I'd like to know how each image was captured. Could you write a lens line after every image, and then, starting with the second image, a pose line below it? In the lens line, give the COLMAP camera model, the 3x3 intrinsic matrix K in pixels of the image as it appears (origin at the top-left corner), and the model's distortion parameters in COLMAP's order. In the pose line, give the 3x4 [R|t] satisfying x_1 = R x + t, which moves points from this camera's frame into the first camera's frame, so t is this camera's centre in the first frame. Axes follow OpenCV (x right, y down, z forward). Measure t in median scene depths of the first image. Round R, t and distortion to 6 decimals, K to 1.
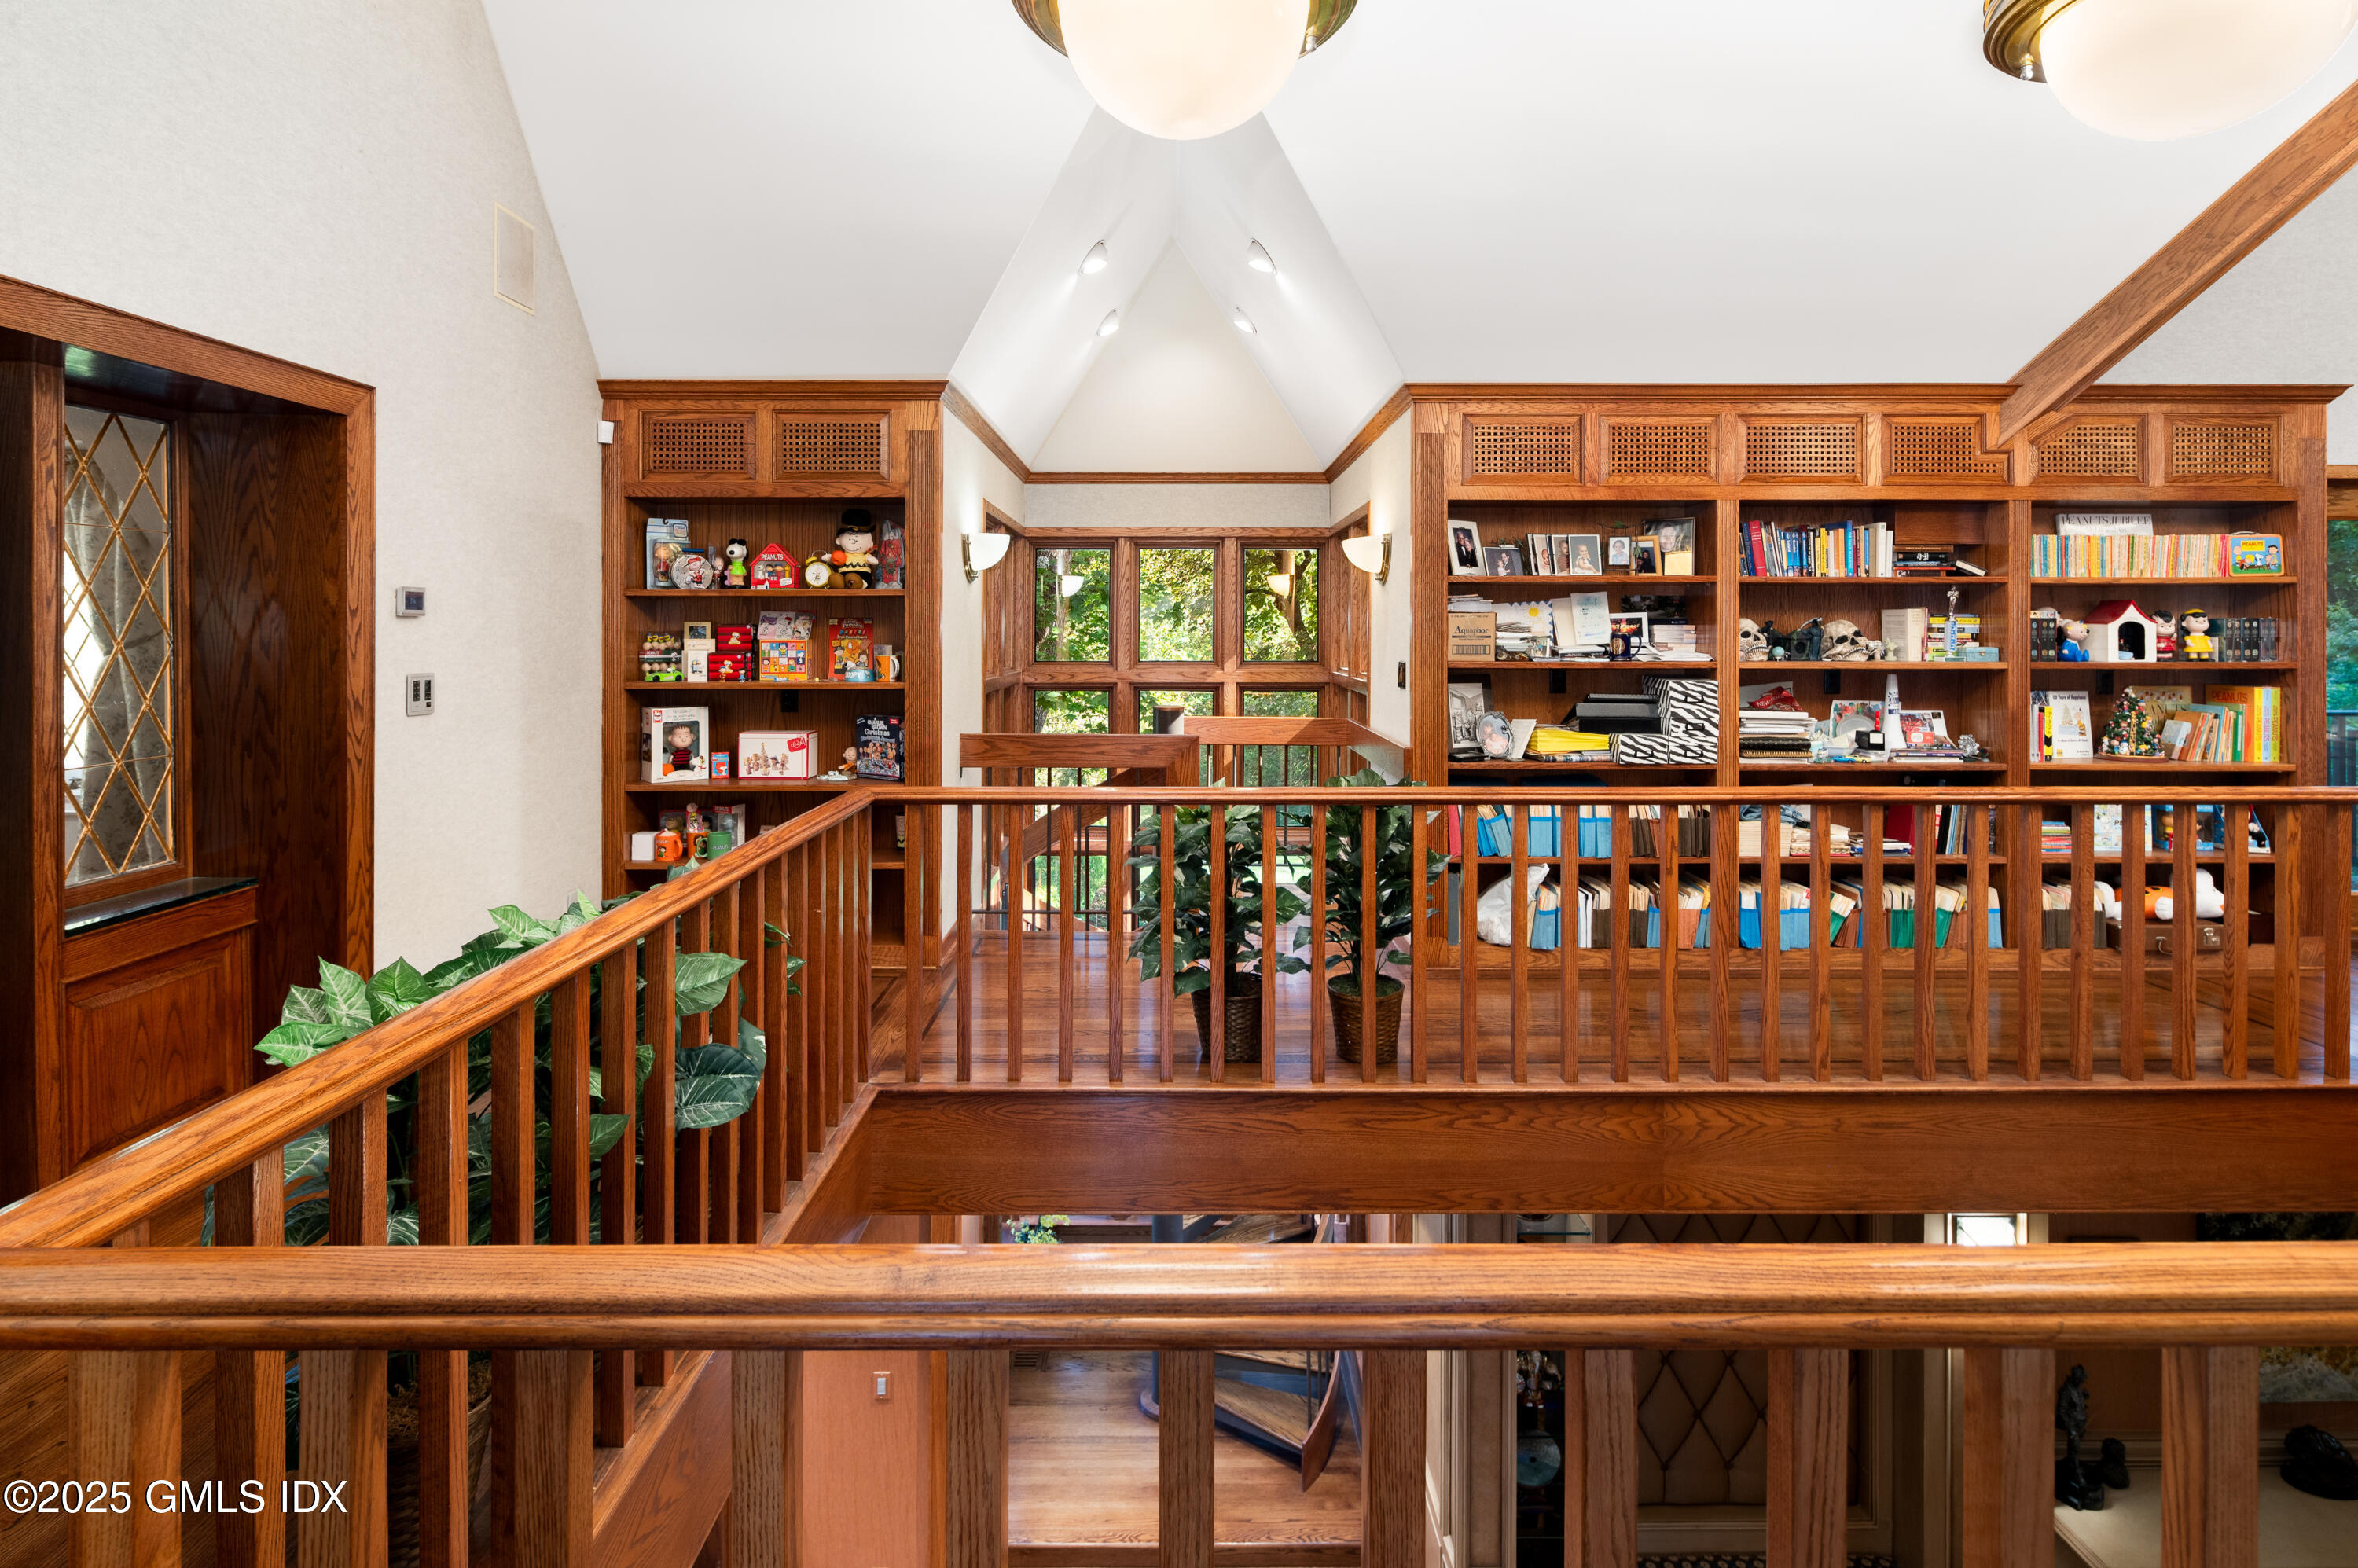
lens RADIAL K [[1150.3, 0, 1163.4], [0, 1150.3, 646.1], [0, 0, 1]] dist [0.004356, -0.003080]
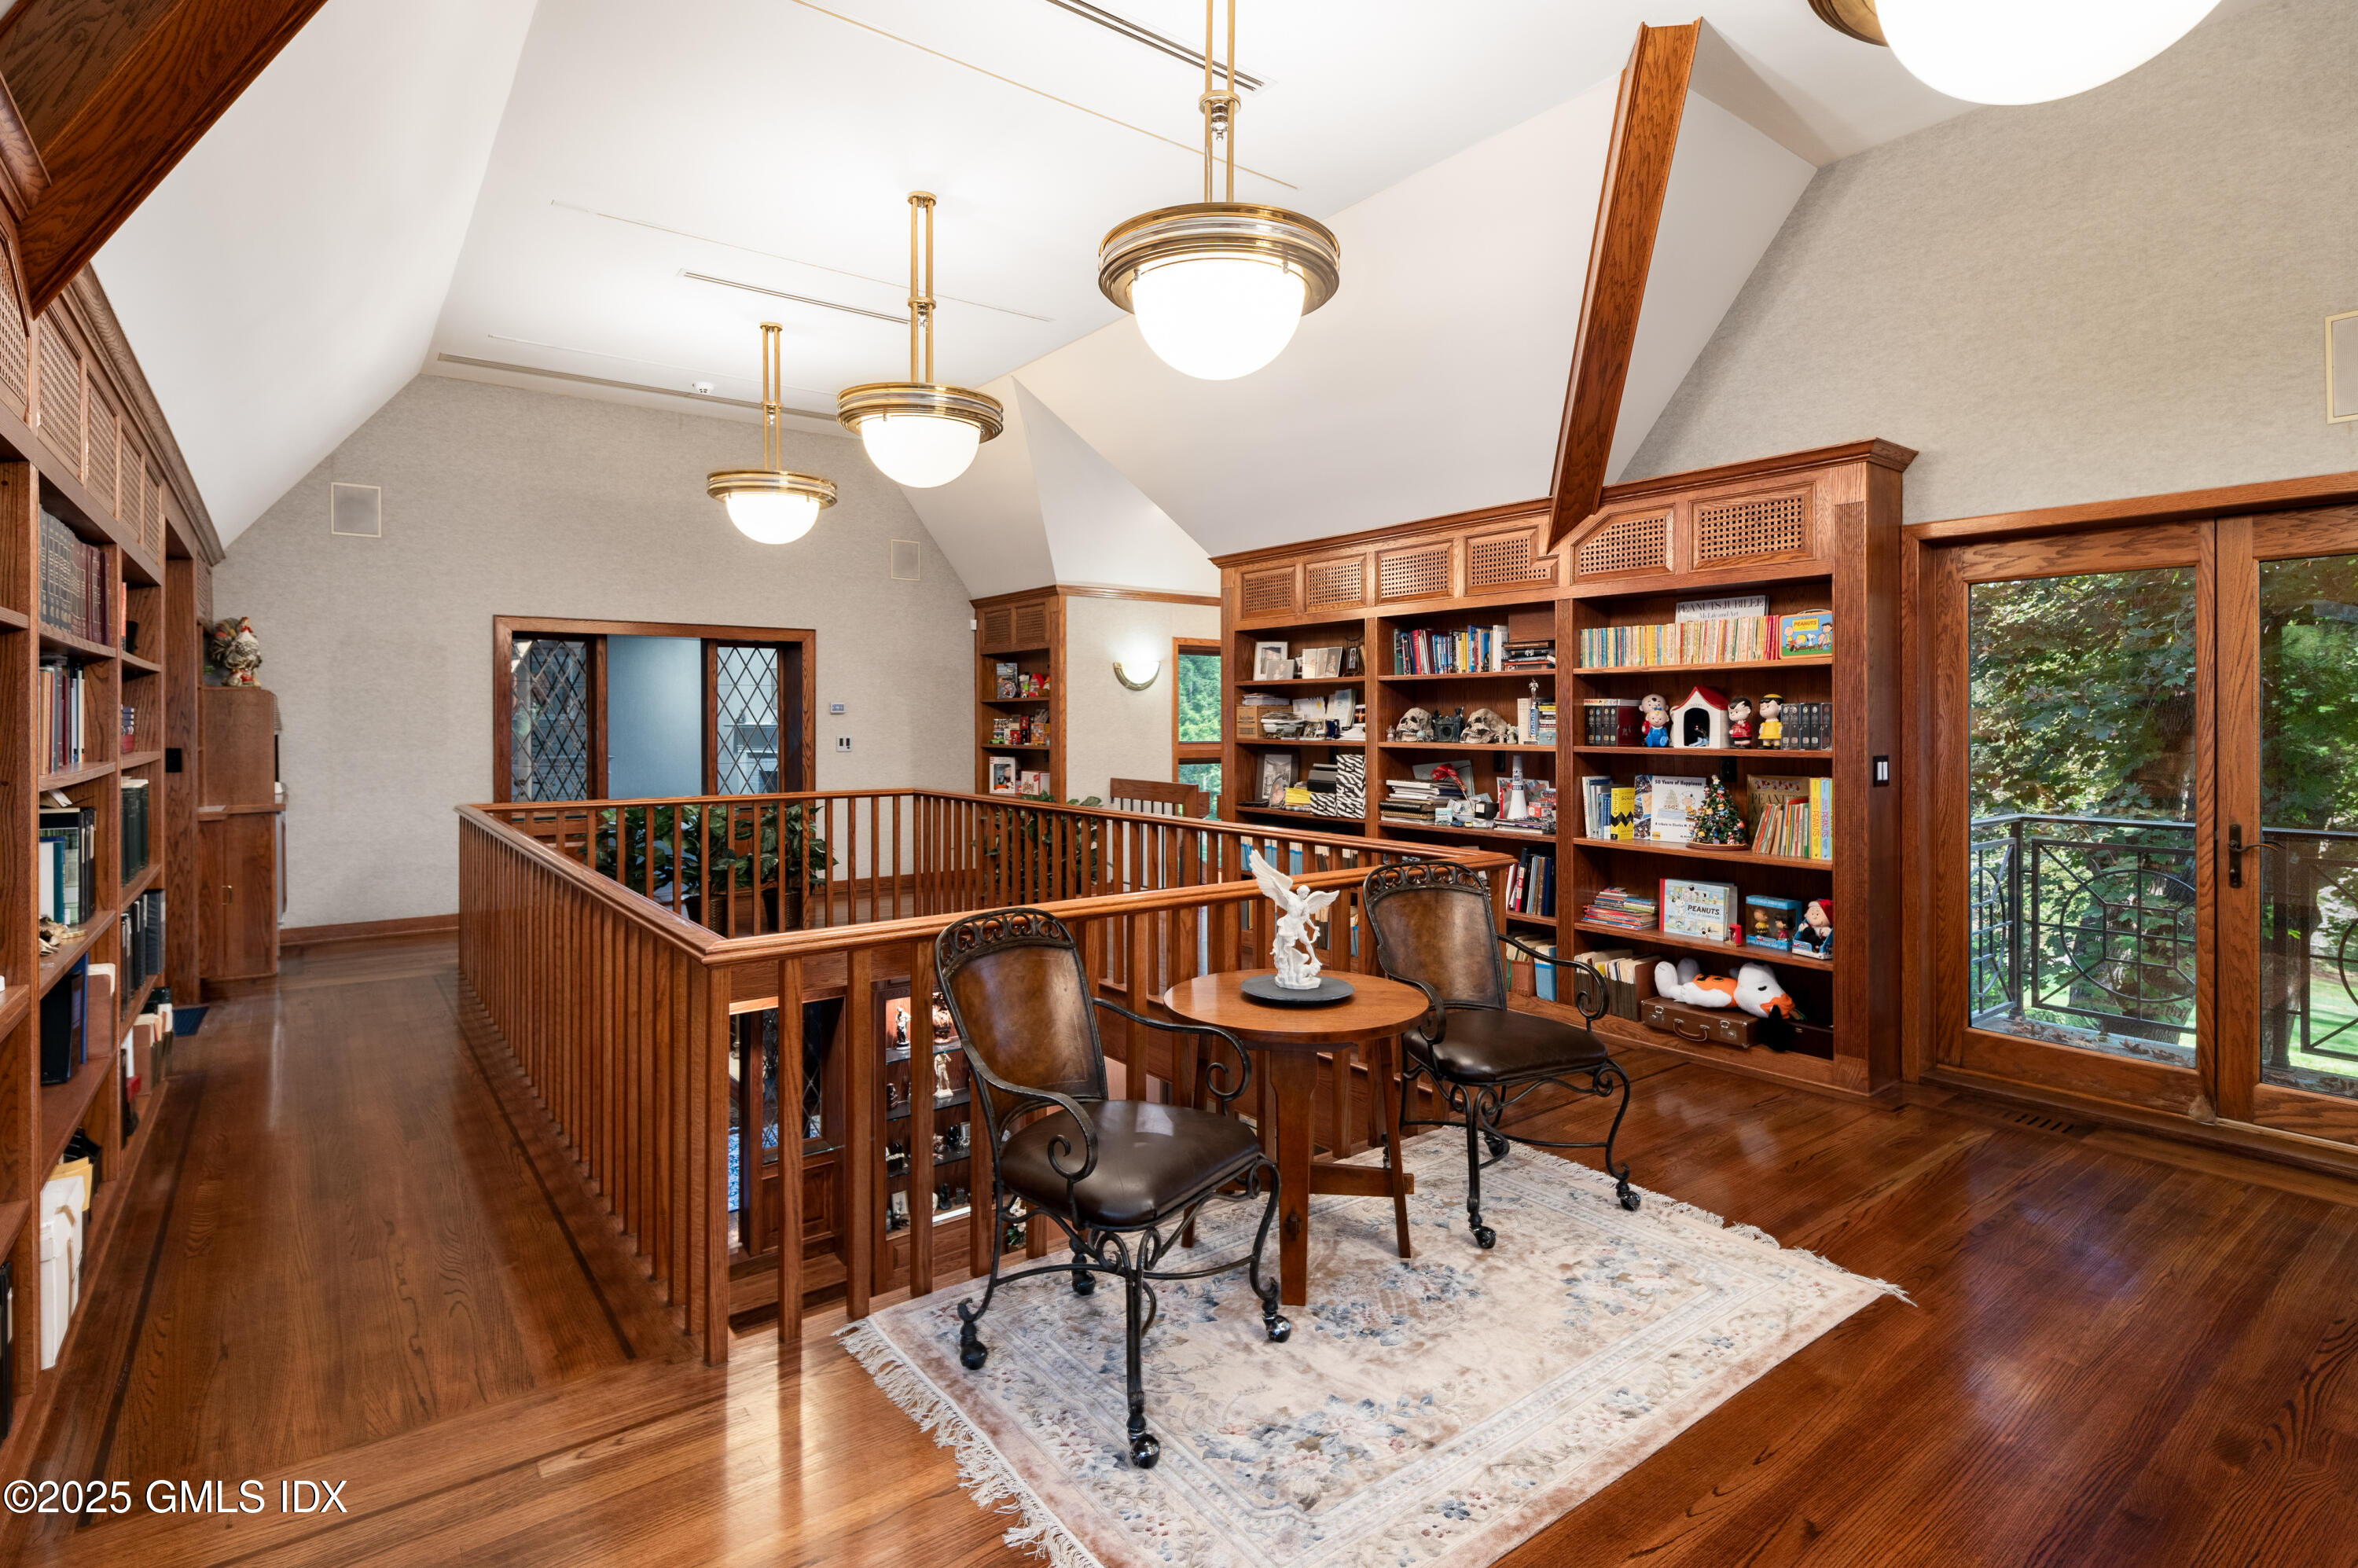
lens RADIAL K [[1150.3, 0, 1182.9], [0, 1150.3, 722.8], [0, 0, 1]] dist [0.004356, -0.003080]
pose [[0.599957, 0.001863, -0.800030, 1.383195], [-0.004714, 0.999988, -0.001207, -0.005213], [0.800019, 0.004495, 0.599958, 0.044864]]
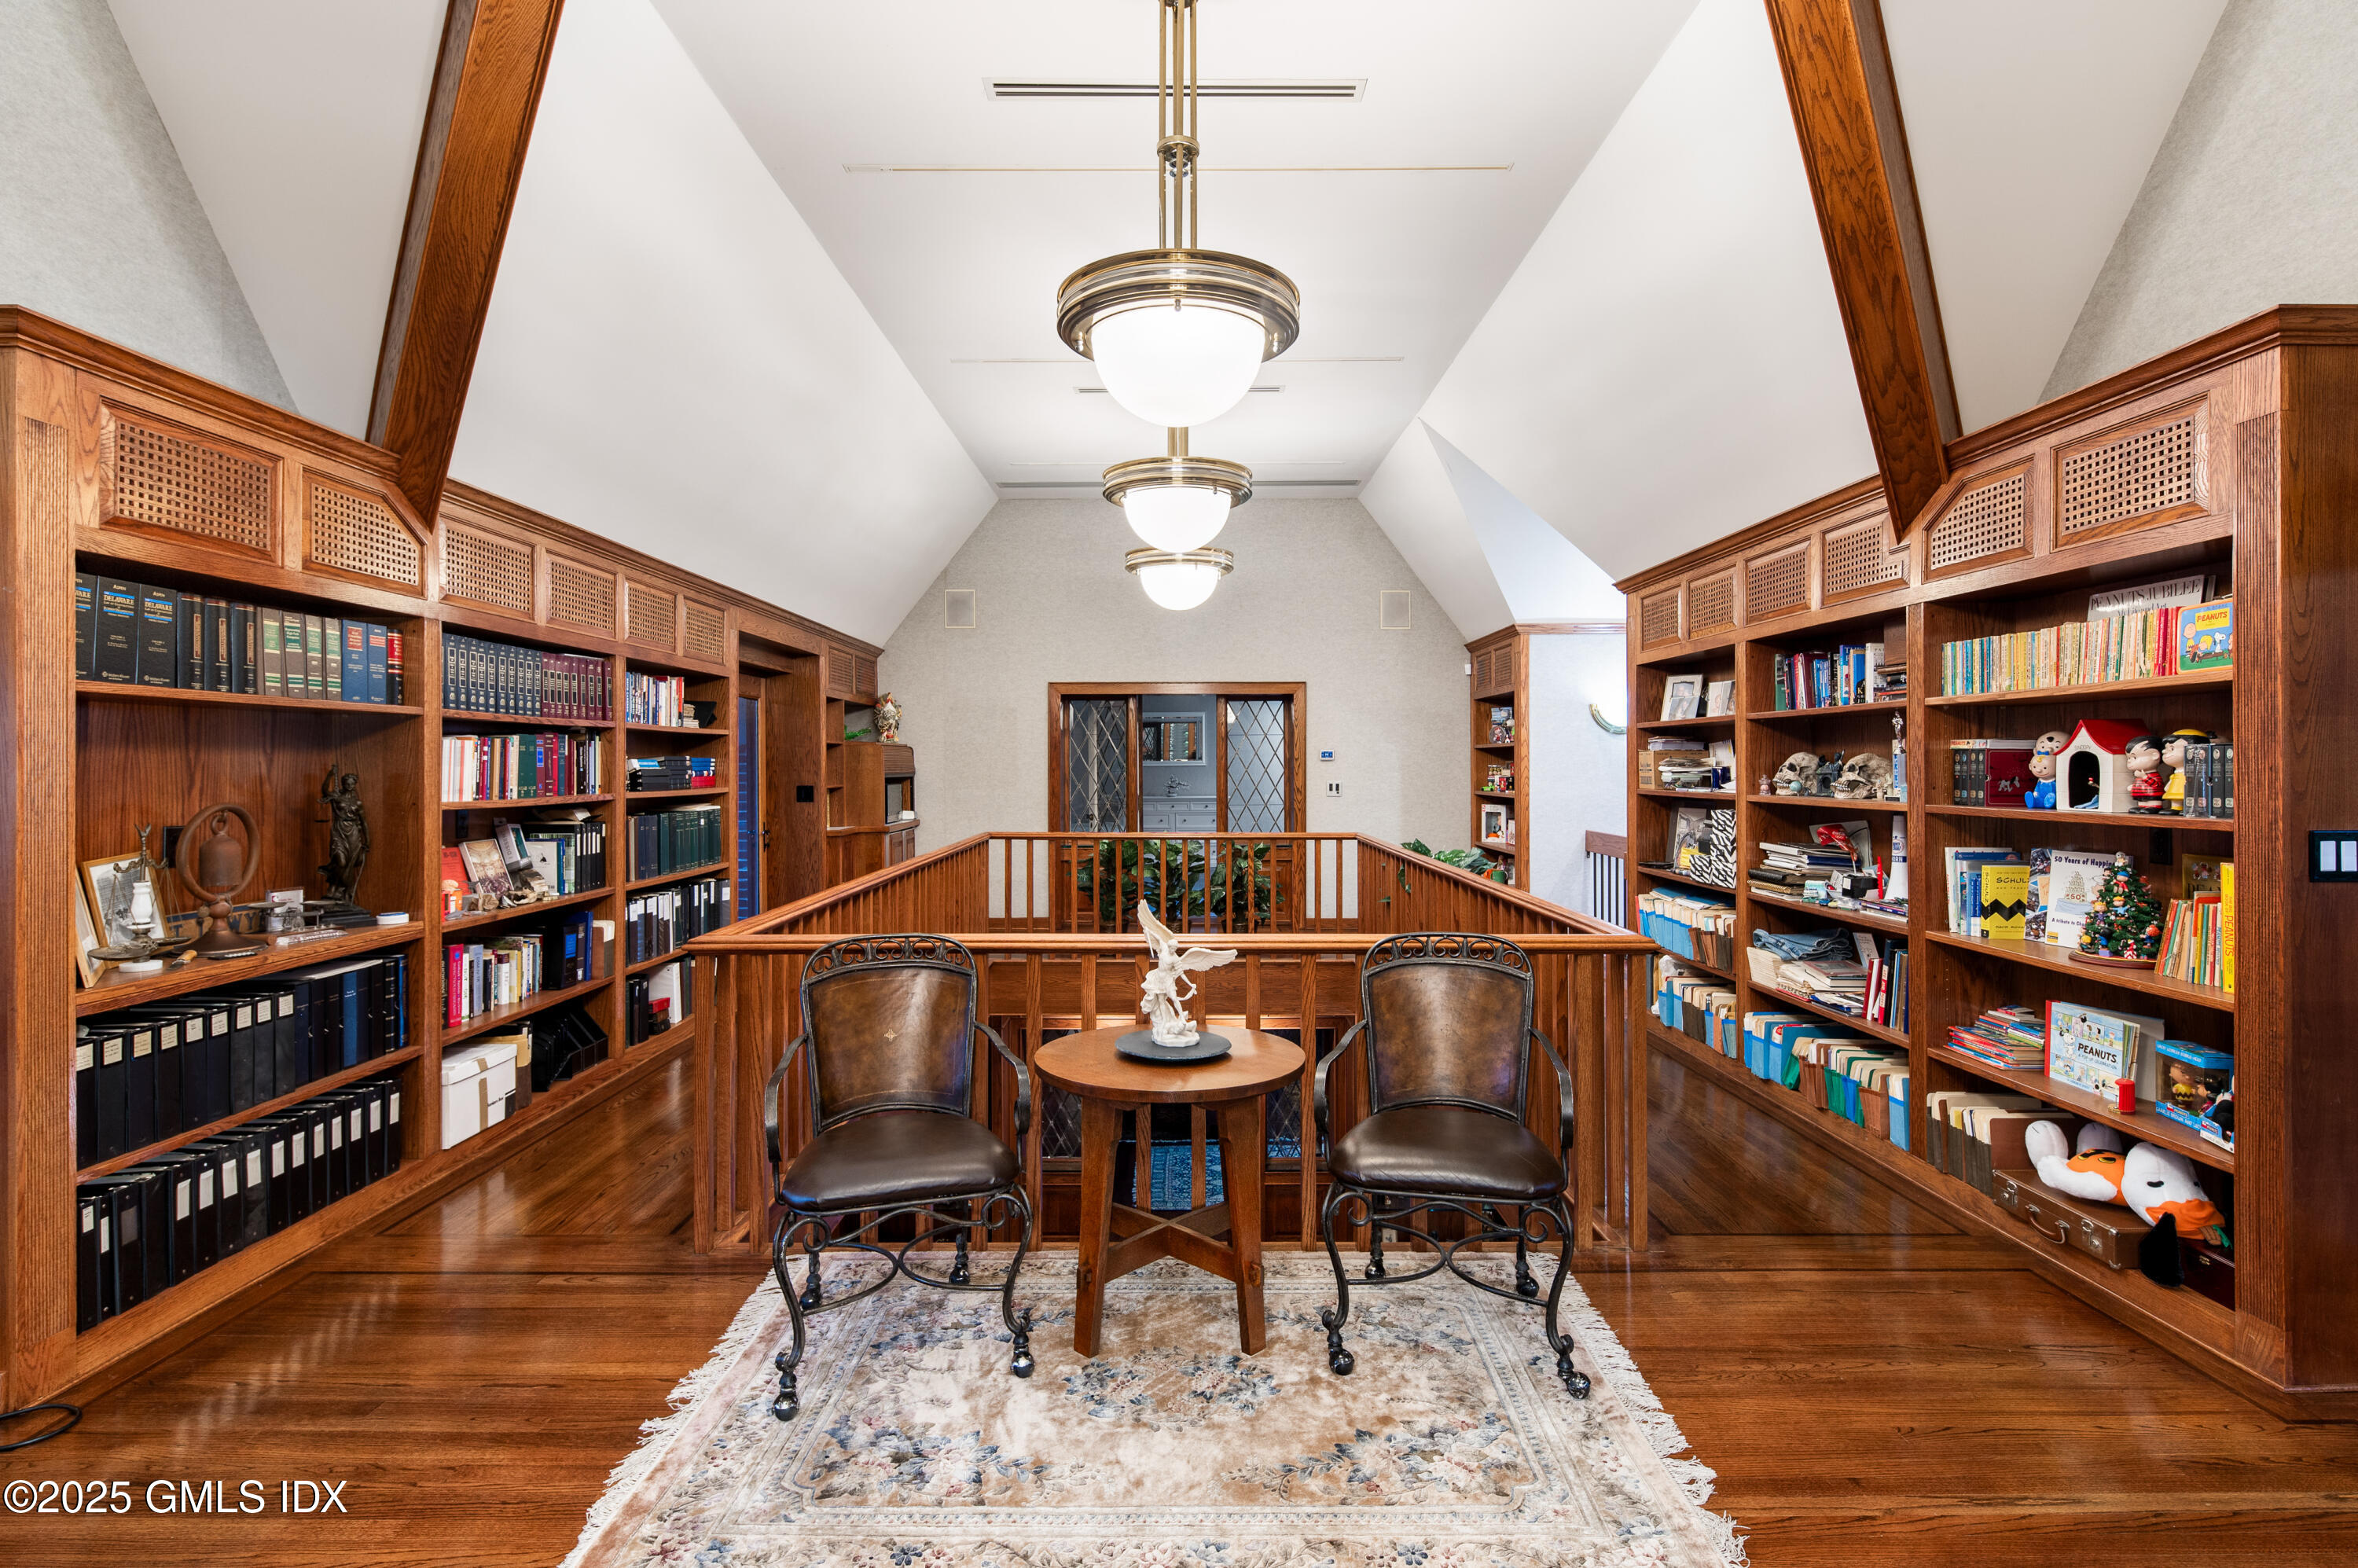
lens RADIAL K [[1150.3, 0, 1175.7], [0, 1150.3, 764.2], [0, 0, 1]] dist [0.004356, -0.003080]
pose [[-0.007763, -0.000718, -0.999970, 1.530033], [-0.006203, 0.999981, -0.000670, -0.010220], [0.999951, 0.006198, -0.007767, 0.478685]]
